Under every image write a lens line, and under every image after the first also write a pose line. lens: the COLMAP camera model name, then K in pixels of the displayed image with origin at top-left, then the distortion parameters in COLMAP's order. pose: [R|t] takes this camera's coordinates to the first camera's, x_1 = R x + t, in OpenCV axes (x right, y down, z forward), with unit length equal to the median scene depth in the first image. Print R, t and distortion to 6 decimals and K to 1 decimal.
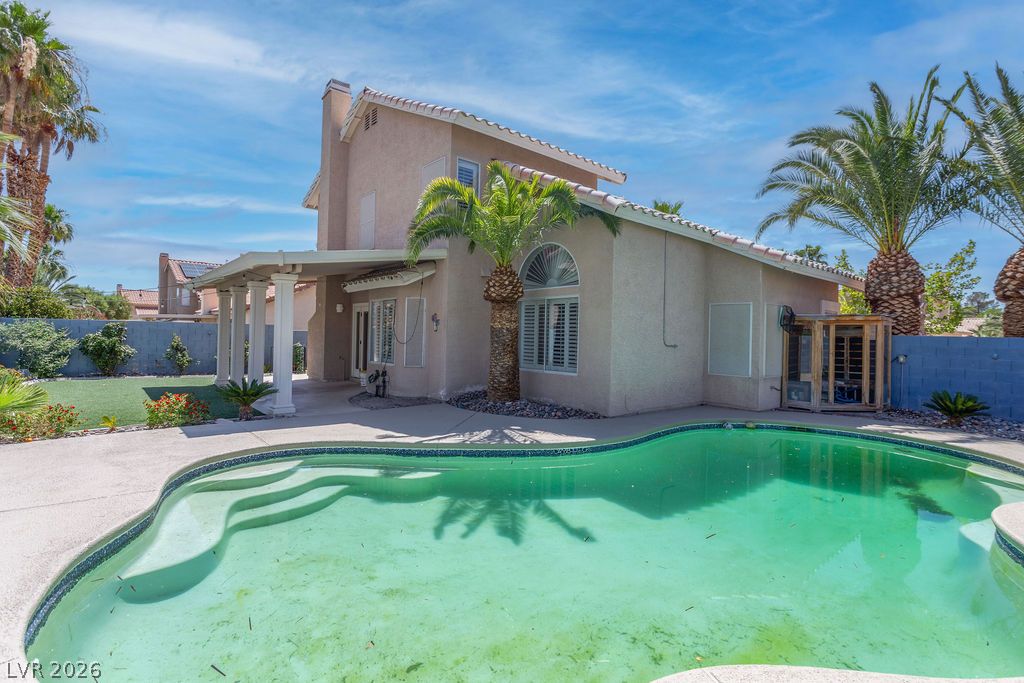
lens RADIAL K [[499.8, 0, 503.1], [0, 499.8, 332.2], [0, 0, 1]] dist [-0.031540, 0.017372]
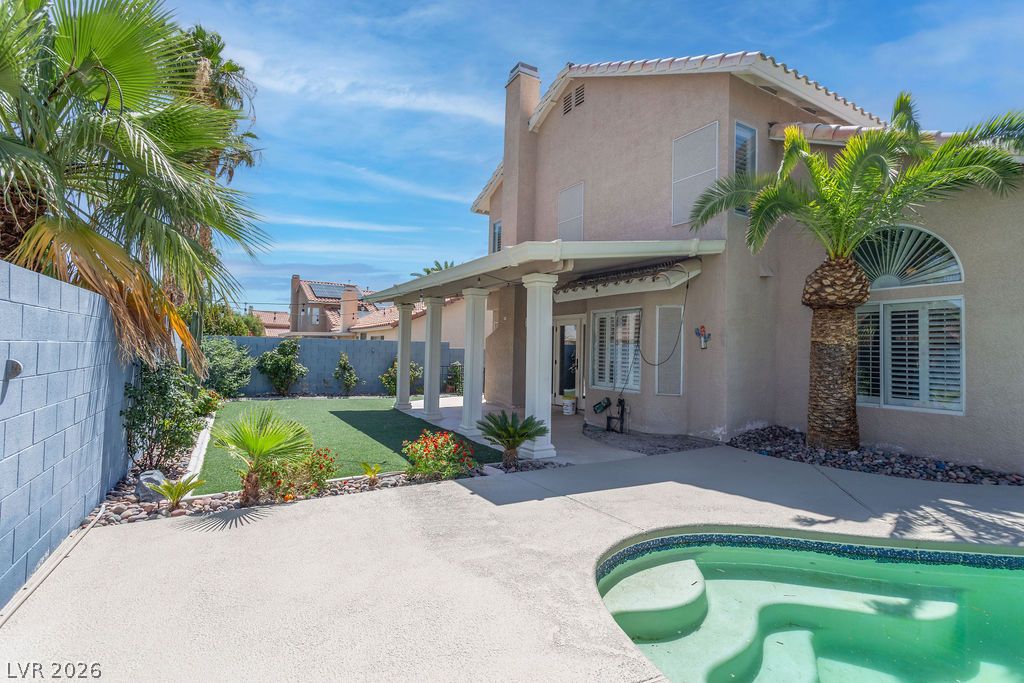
lens RADIAL K [[499.8, 0, 506.1], [0, 499.8, 338.3], [0, 0, 1]] dist [-0.031540, 0.017372]
pose [[0.984233, -0.002583, -0.176858, -0.266476], [-0.001585, 0.999724, -0.023422, -0.000276], [0.176870, 0.023333, 0.983958, 0.176478]]
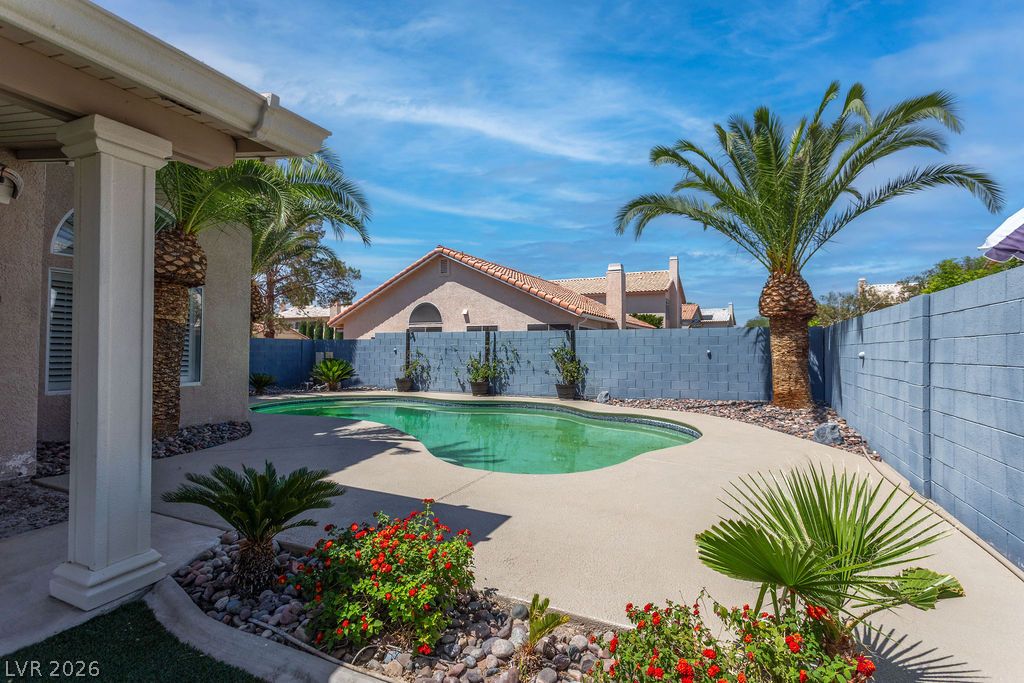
lens RADIAL K [[499.8, 0, 507.2], [0, 499.8, 340.8], [0, 0, 1]] dist [-0.031540, 0.017372]
pose [[-0.432771, 0.005509, 0.901487, -0.621559], [-0.012080, 0.999856, -0.011909, 0.013306], [-0.901423, -0.016044, -0.432642, 0.695669]]
